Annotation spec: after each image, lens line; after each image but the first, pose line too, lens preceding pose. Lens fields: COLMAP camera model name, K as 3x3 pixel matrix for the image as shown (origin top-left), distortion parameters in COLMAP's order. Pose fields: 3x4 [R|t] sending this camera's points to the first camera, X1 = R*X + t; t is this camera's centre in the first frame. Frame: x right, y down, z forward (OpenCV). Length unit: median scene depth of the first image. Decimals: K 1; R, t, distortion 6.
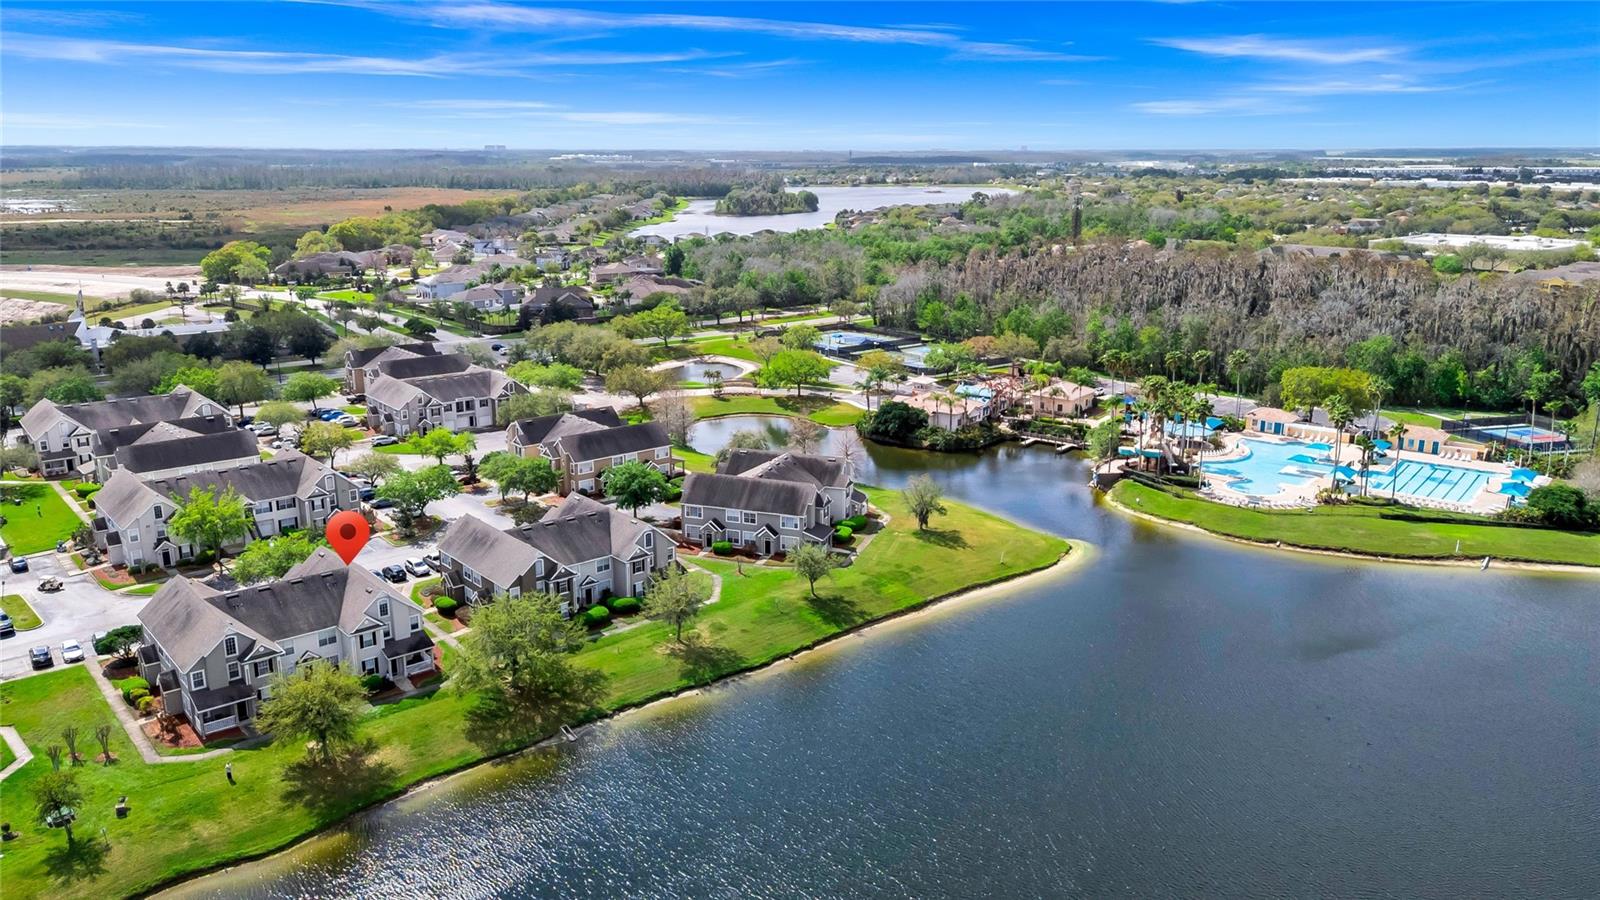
lens RADIAL K [[1177.1, 0, 793.2], [0, 1177.1, 433.1], [0, 0, 1]] dist [0.073969, -0.074238]
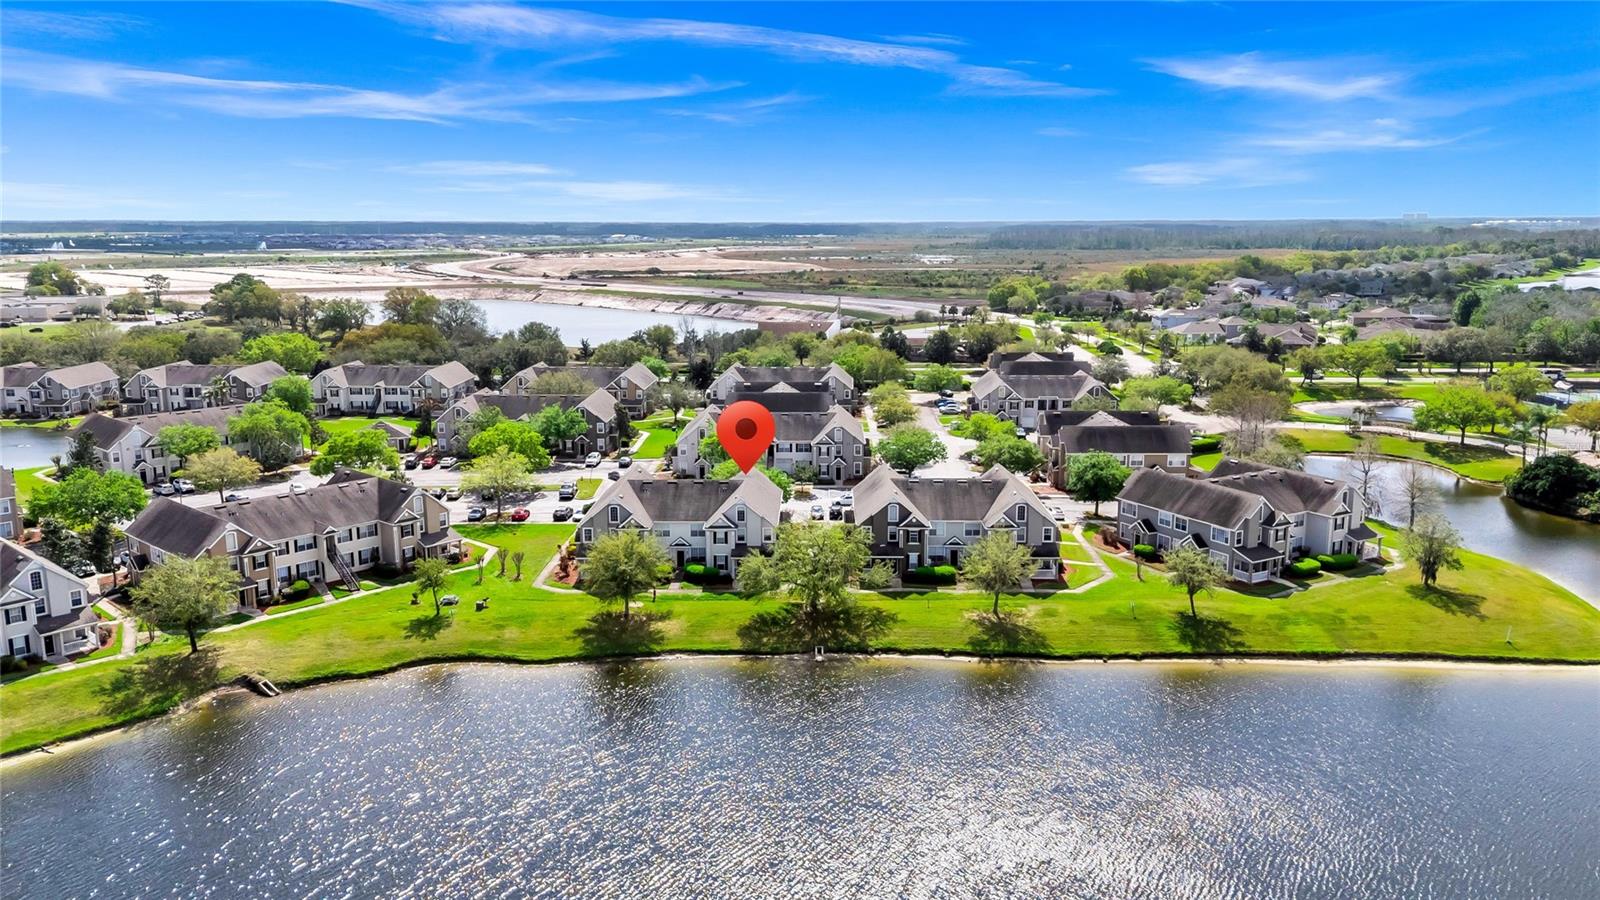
lens RADIAL K [[1169.2, 0, 796.1], [0, 1169.2, 451.2], [0, 0, 1]] dist [0.102418, -0.119618]
pose [[0.750761, 0.125194, -0.648602, 0.308185], [-0.153653, 0.988041, 0.012858, 0.051835], [0.642455, 0.090006, 0.761019, 0.150458]]
